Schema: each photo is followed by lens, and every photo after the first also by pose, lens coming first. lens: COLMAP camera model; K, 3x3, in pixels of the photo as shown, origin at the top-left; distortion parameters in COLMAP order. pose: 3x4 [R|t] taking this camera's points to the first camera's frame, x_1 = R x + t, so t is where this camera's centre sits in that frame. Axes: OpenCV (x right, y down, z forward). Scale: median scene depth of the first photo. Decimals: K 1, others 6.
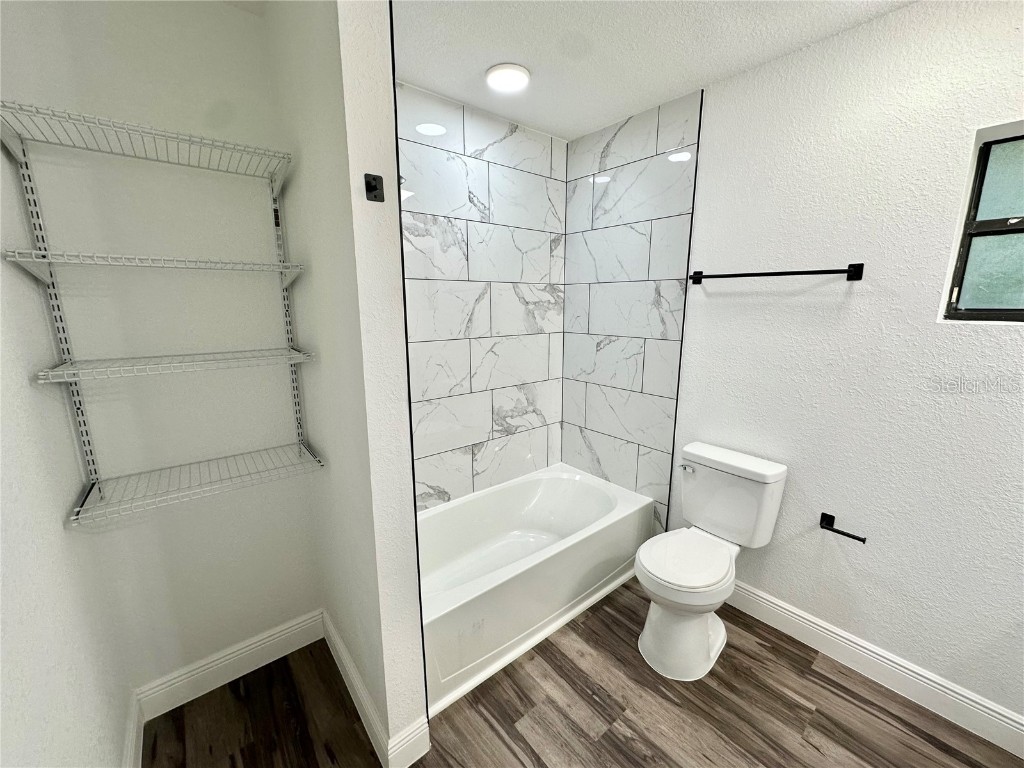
lens RADIAL K [[407.7, 0, 513.3], [0, 407.7, 384.5], [0, 0, 1]] dist [-0.001862, 0.000478]
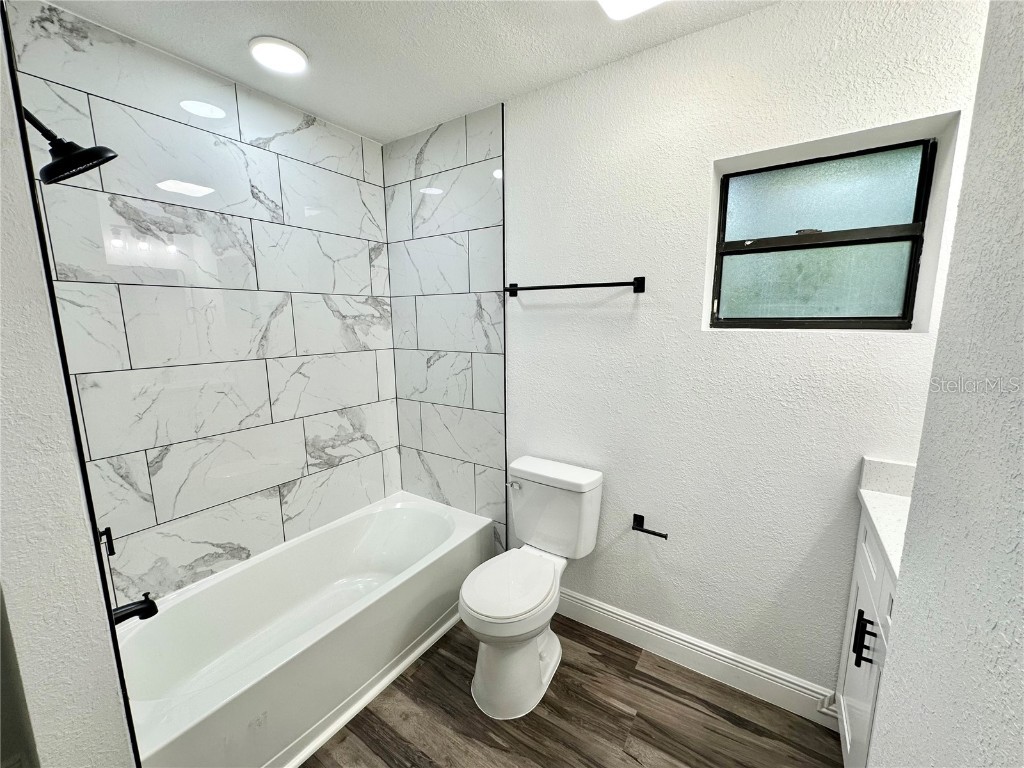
lens RADIAL K [[407.7, 0, 513.5], [0, 407.7, 384.1], [0, 0, 1]] dist [-0.001862, 0.000478]
pose [[0.957396, -0.051084, 0.284225, 0.162827], [0.062787, 0.997507, -0.032214, -0.002104], [-0.281871, 0.048687, 0.958216, 0.064199]]
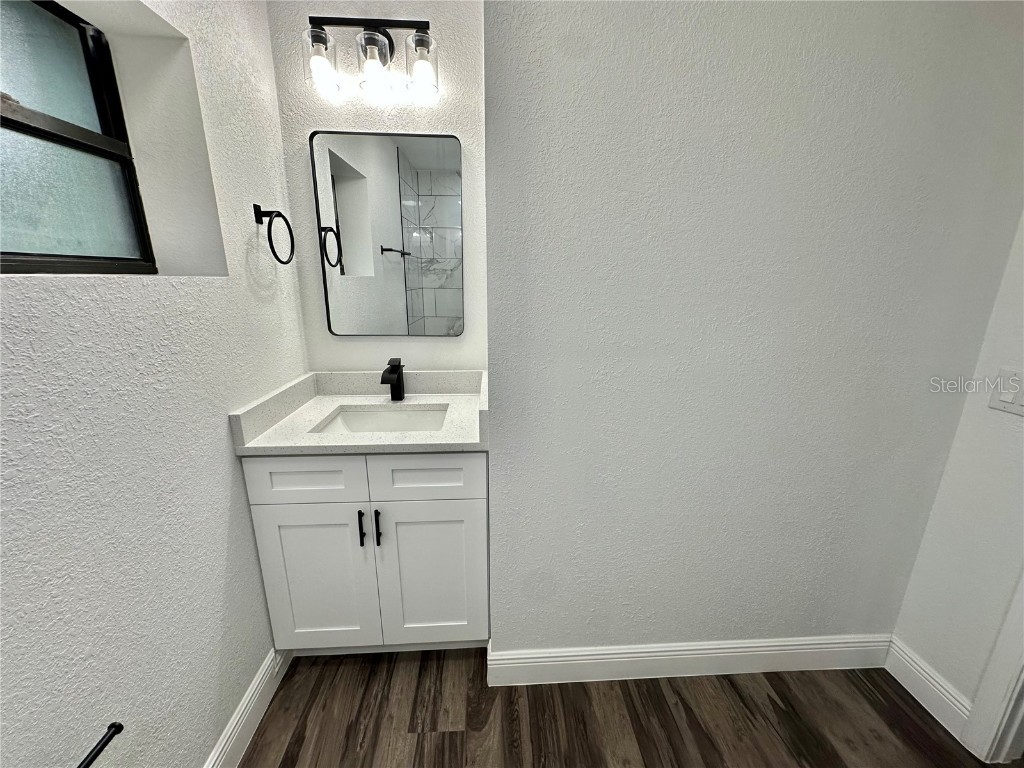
lens RADIAL K [[407.7, 0, 513.8], [0, 407.7, 383.3], [0, 0, 1]] dist [-0.001862, 0.000478]
pose [[-0.805253, -0.153579, 0.572696, 0.205639], [0.114035, 0.907727, 0.403766, -0.115077], [-0.581862, 0.390441, -0.713437, 0.743214]]
